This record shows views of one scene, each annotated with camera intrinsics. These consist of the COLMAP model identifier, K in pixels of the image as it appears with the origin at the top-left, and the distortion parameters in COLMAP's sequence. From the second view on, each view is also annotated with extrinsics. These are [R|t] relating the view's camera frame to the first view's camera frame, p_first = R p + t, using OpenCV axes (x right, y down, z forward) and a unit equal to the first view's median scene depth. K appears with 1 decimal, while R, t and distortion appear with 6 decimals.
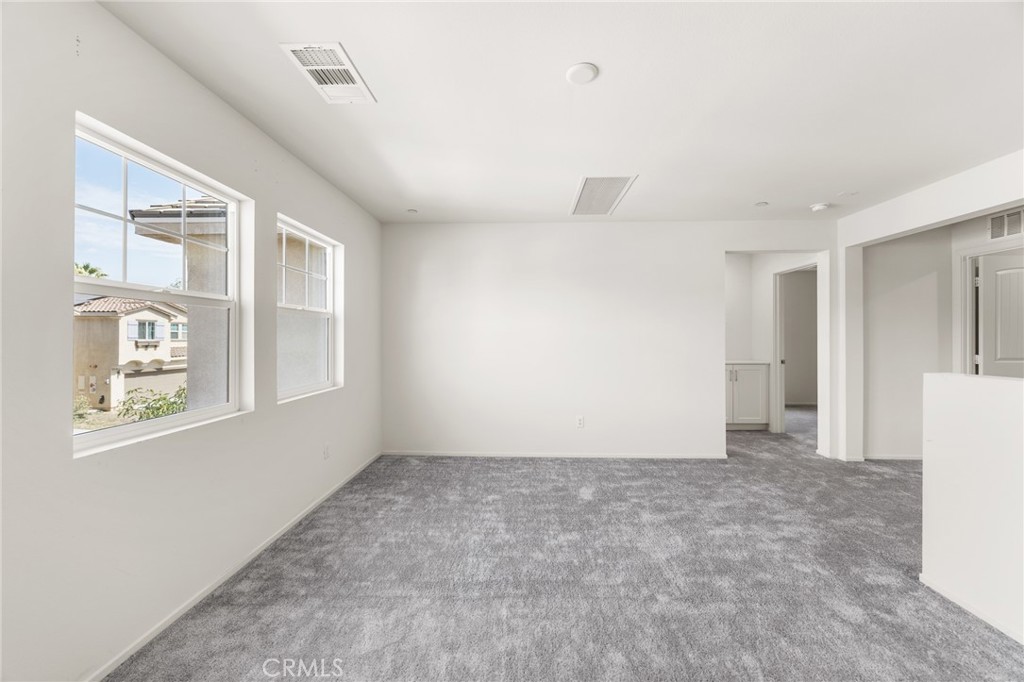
lens RADIAL K [[387.9, 0, 516.0], [0, 387.9, 339.0], [0, 0, 1]] dist [-0.001452, -0.000263]
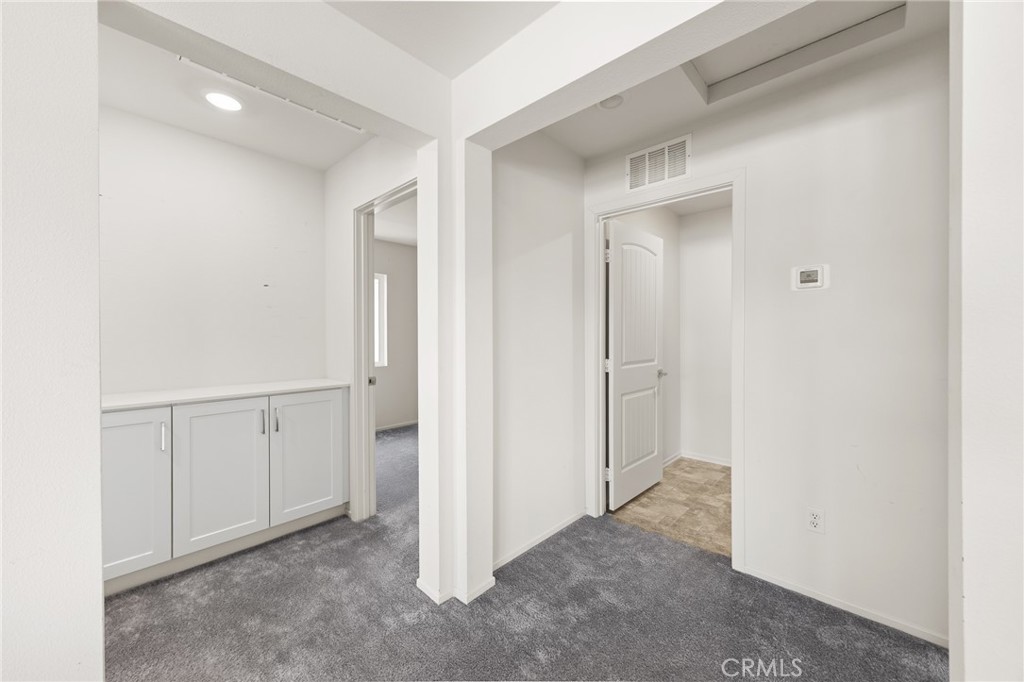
lens RADIAL K [[387.9, 0, 516.0], [0, 387.9, 339.0], [0, 0, 1]] dist [-0.001452, -0.000263]
pose [[0.657904, -0.007489, 0.753065, 0.537365], [0.001646, 0.999962, 0.008506, -0.002597], [-0.753100, -0.004356, 0.657892, 0.646814]]
